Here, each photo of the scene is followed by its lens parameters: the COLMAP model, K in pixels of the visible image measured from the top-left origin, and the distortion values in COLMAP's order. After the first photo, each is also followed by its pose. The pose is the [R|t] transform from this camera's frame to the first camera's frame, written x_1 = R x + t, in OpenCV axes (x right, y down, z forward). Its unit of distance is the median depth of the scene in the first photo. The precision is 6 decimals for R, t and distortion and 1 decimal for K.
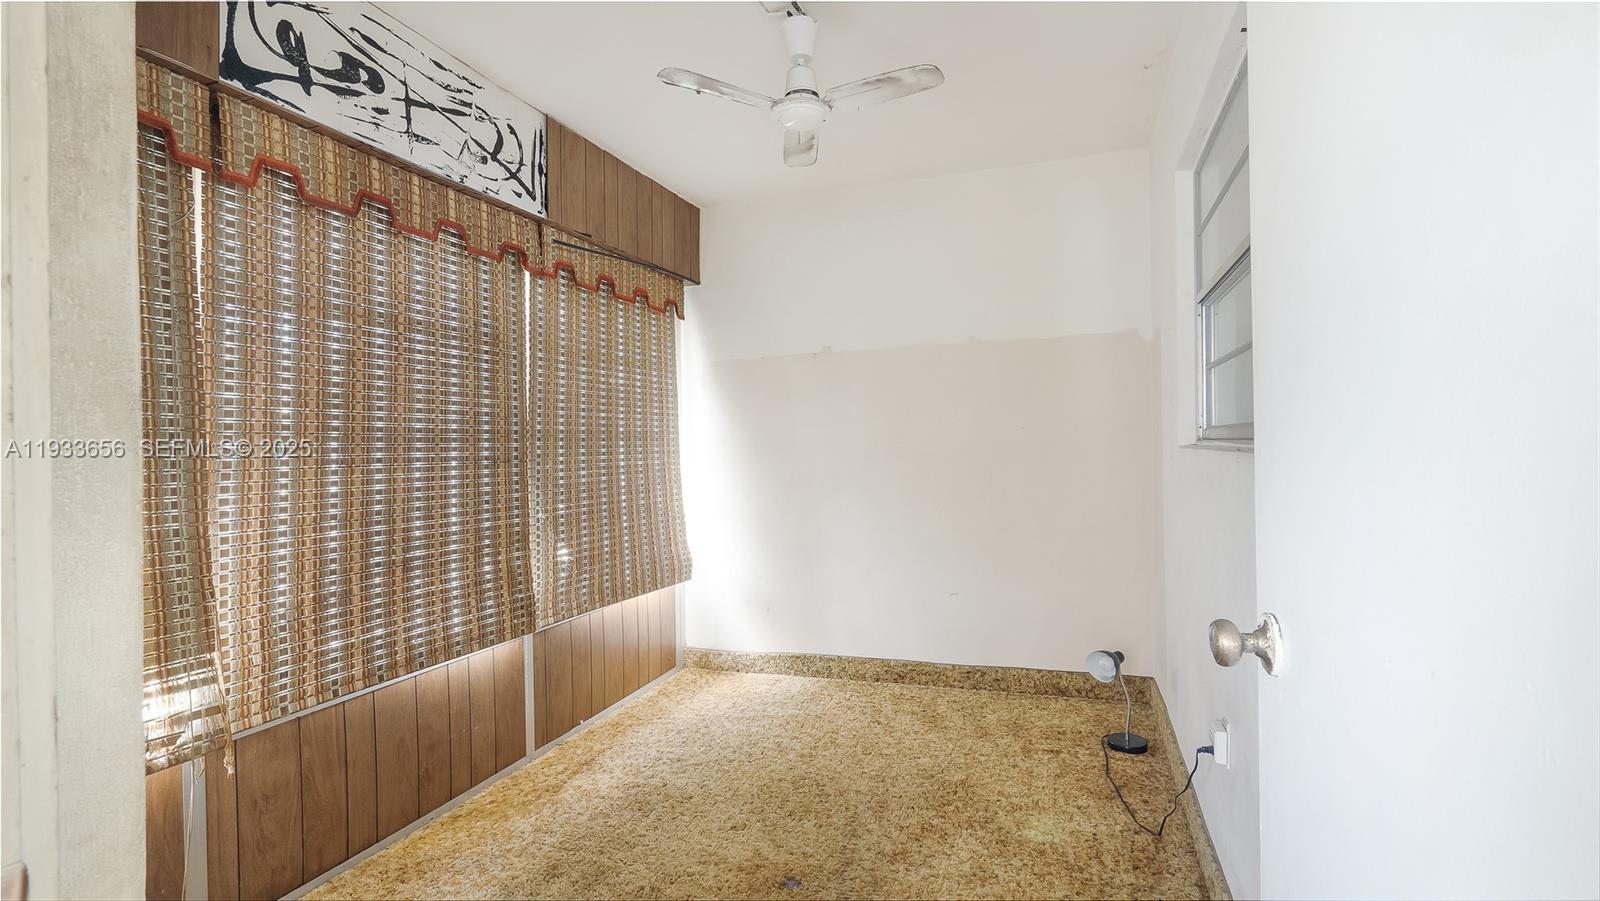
lens RADIAL K [[733.5, 0, 806.9], [0, 733.5, 448.2], [0, 0, 1]] dist [-0.005277, 0.000506]
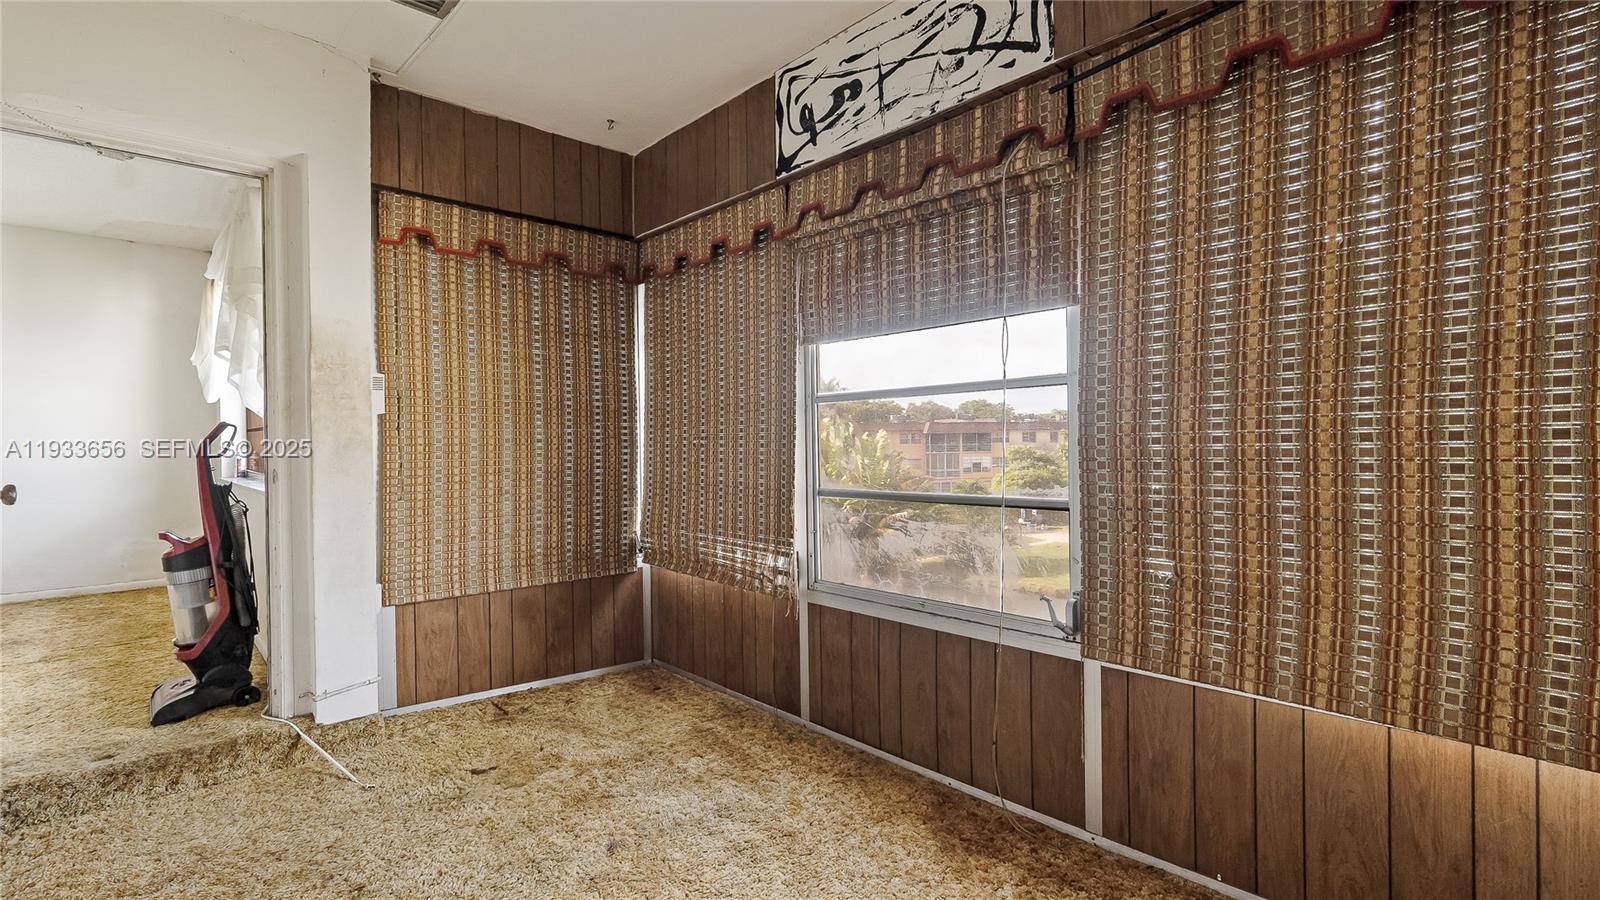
lens RADIAL K [[733.5, 0, 806.9], [0, 733.5, 447.7], [0, 0, 1]] dist [-0.005277, 0.000506]
pose [[-0.459791, 0.023317, -0.887721, 0.449912], [0.017445, 0.999699, 0.017222, 0.040719], [0.887856, -0.007567, -0.460059, 1.346171]]
